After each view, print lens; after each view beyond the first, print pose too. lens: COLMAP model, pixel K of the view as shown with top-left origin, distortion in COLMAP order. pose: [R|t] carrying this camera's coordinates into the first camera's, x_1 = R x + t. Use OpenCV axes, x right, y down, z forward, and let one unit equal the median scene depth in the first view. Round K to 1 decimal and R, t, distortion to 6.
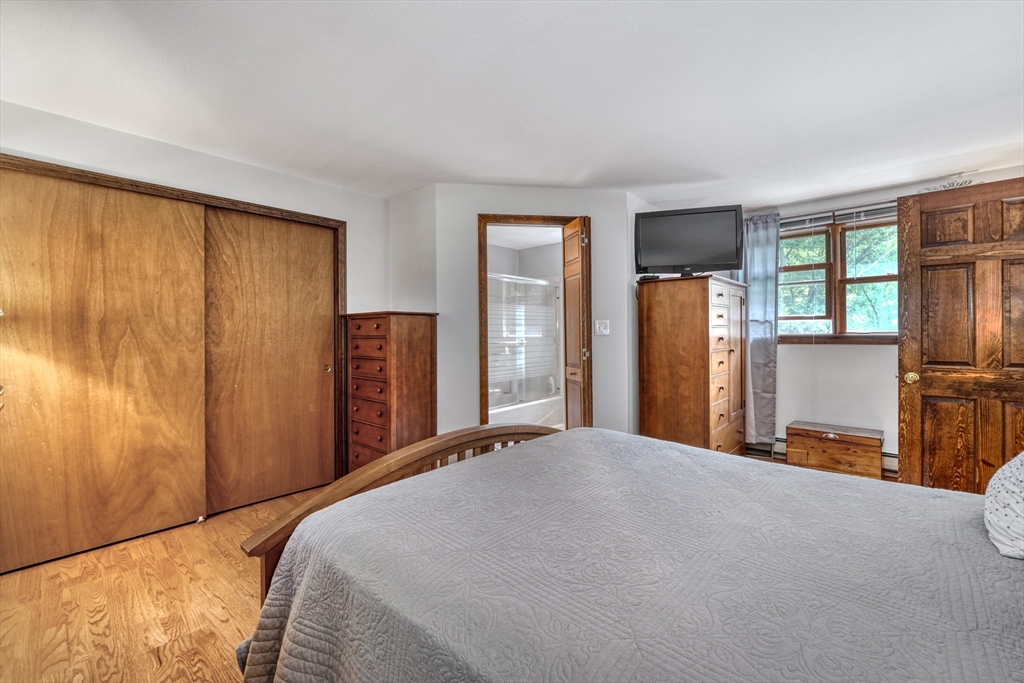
lens RADIAL K [[432.6, 0, 511.1], [0, 432.6, 335.0], [0, 0, 1]] dist [-0.014912, 0.003133]
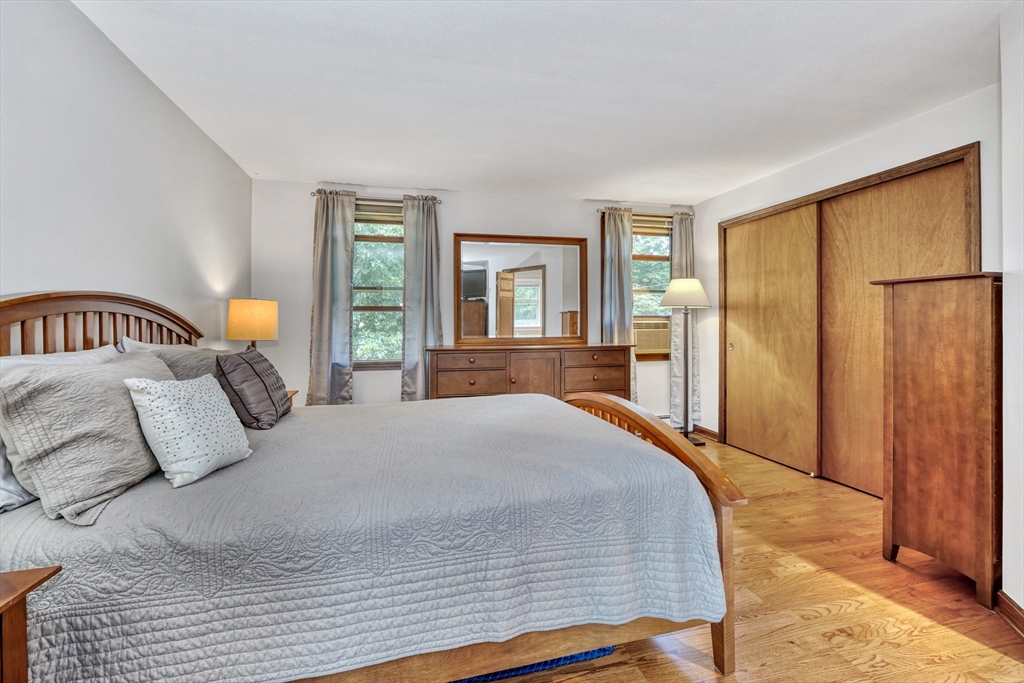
lens RADIAL K [[432.6, 0, 515.3], [0, 432.6, 319.5], [0, 0, 1]] dist [-0.014912, 0.003133]
pose [[-0.551183, 0.002006, -0.834382, 0.678527], [0.003088, 0.999995, 0.000364, 0.006381], [0.834378, -0.002376, -0.551187, 0.957411]]
